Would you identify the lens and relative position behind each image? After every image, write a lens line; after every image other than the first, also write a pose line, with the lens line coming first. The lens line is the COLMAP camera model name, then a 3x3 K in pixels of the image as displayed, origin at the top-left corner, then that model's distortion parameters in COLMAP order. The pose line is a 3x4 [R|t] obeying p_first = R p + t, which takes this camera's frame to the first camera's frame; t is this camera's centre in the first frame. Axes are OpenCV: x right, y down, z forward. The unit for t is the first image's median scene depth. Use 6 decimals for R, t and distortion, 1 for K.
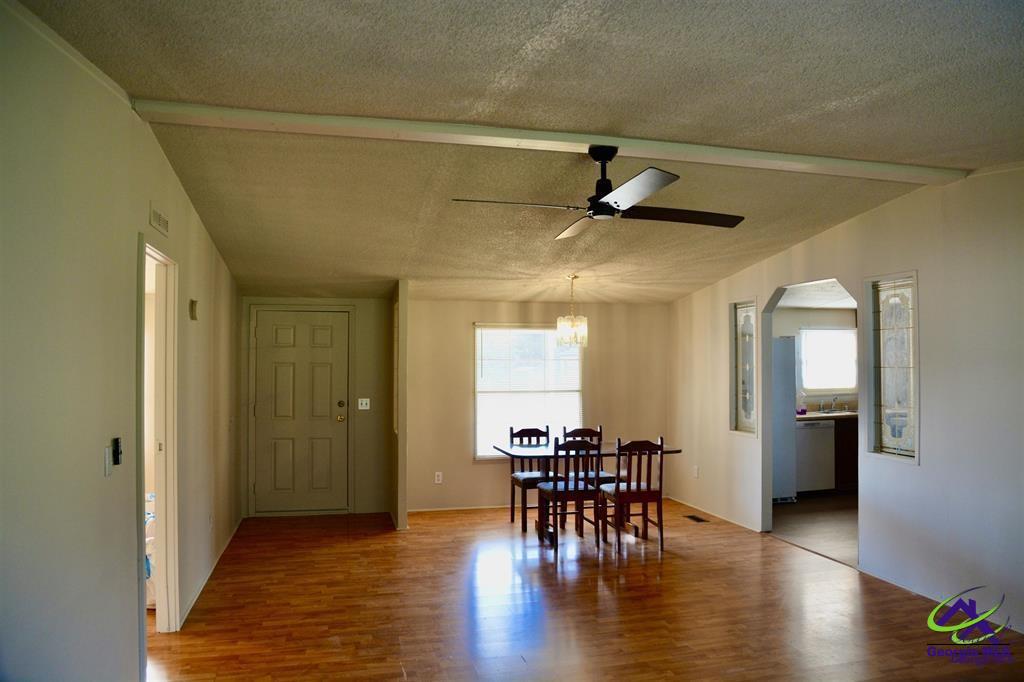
lens RADIAL K [[724.0, 0, 514.9], [0, 724.0, 348.1], [0, 0, 1]] dist [-0.130678, 0.079868]
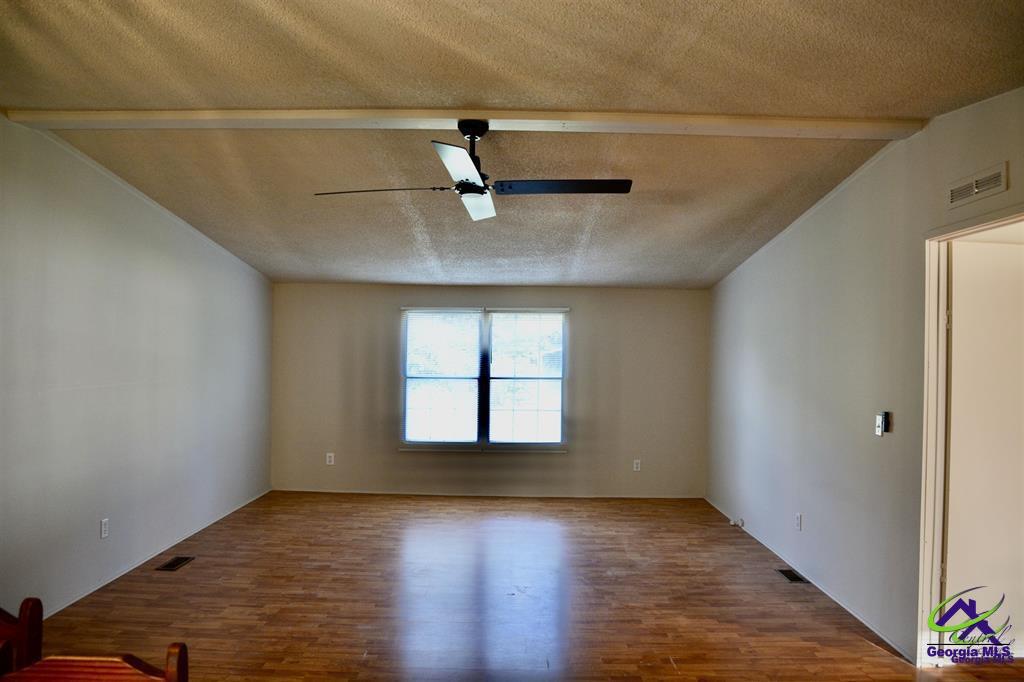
lens RADIAL K [[724.0, 0, 514.9], [0, 724.0, 348.1], [0, 0, 1]] dist [-0.130678, 0.079868]
pose [[0.970781, 0.008508, -0.239816, 0.244109], [-0.005658, 0.999905, 0.012571, 0.005594], [0.239900, -0.010847, 0.970737, 0.049666]]
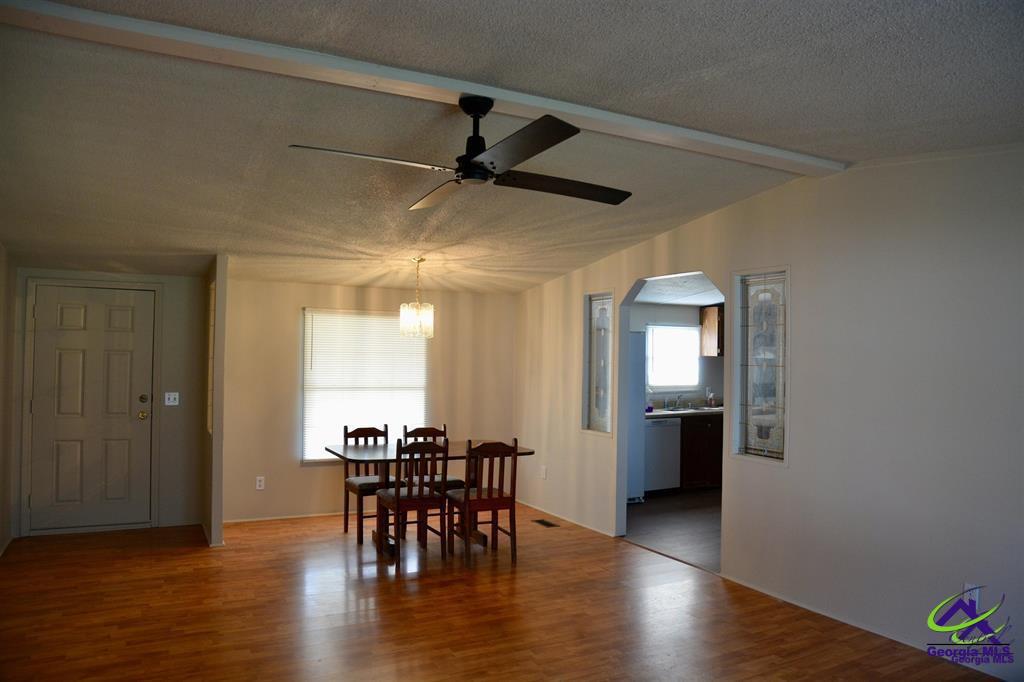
lens RADIAL K [[724.0, 0, 514.9], [0, 724.0, 348.1], [0, 0, 1]] dist [-0.130678, 0.079868]
pose [[0.971366, 0.018798, 0.236845, -0.014971], [-0.021096, 0.999752, 0.007171, 0.002896], [-0.236651, -0.011962, 0.971521, 0.103187]]
